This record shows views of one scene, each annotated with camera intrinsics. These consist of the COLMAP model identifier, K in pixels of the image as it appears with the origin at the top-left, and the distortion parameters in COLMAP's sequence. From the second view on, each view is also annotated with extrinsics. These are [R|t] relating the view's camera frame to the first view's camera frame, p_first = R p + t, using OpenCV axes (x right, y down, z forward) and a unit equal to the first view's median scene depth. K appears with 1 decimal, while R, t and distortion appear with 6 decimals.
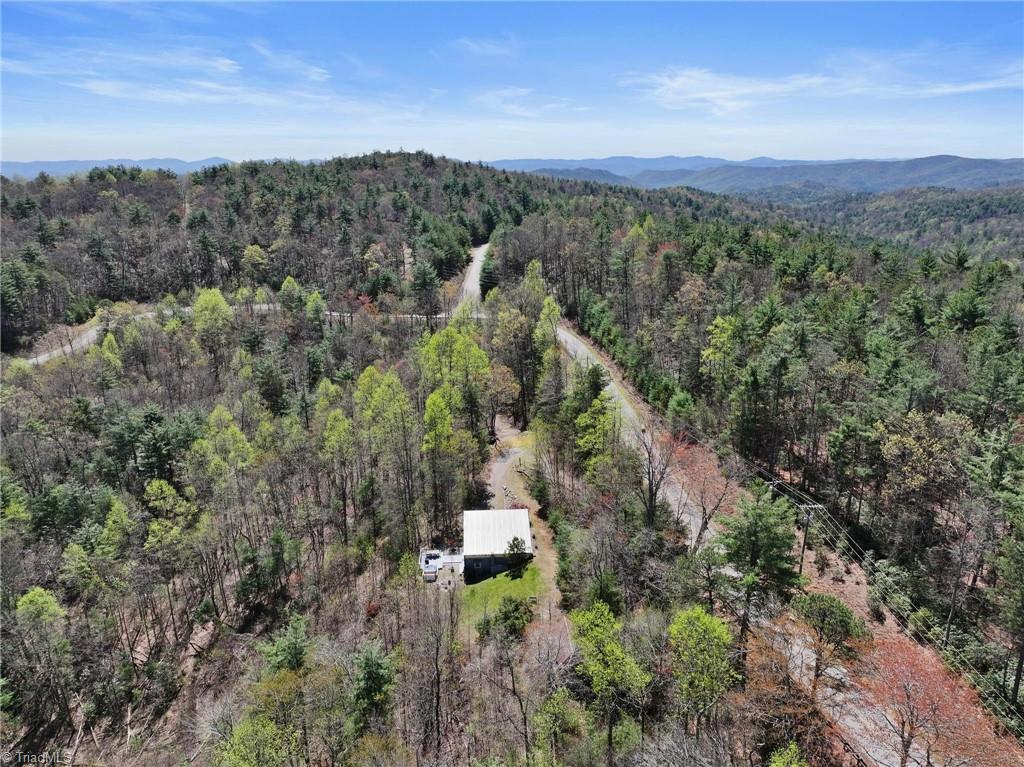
lens RADIAL K [[709.3, 0, 511.6], [0, 709.3, 382.8], [0, 0, 1]] dist [0.005189, -0.001859]
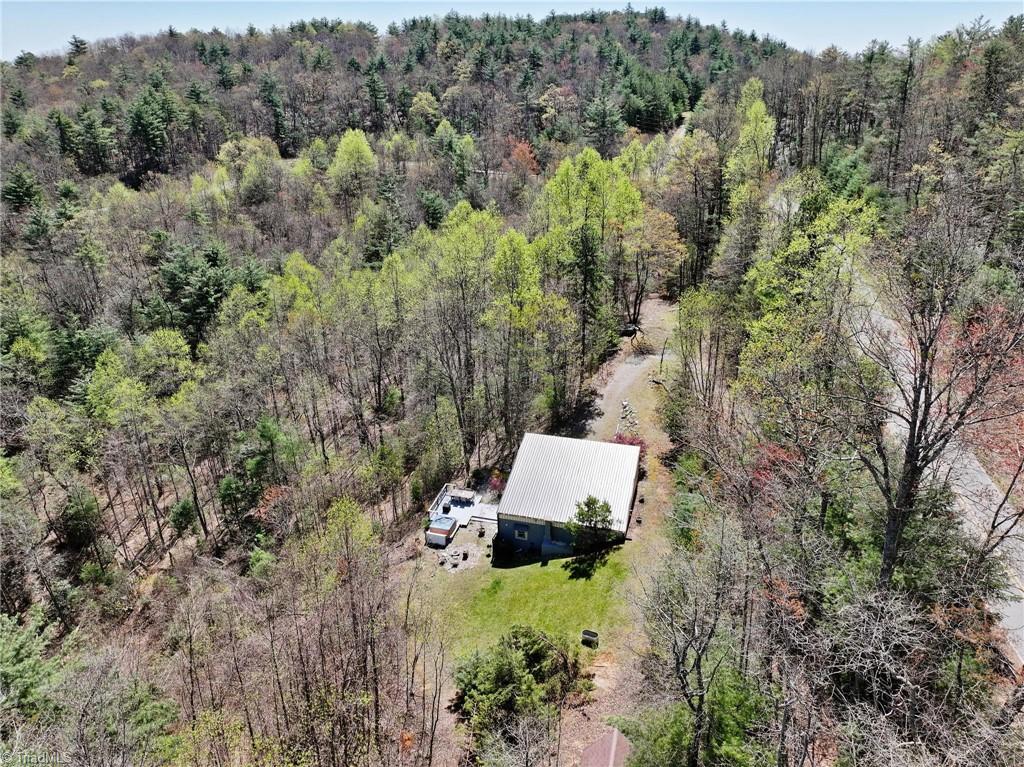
lens RADIAL K [[709.3, 0, 511.4], [0, 709.3, 385.7], [0, 0, 1]] dist [0.005189, -0.001859]
pose [[0.948039, 0.131915, -0.289518, 0.071029], [-0.094253, 0.985593, 0.140435, 0.057607], [0.303873, -0.105850, 0.946814, 0.408776]]
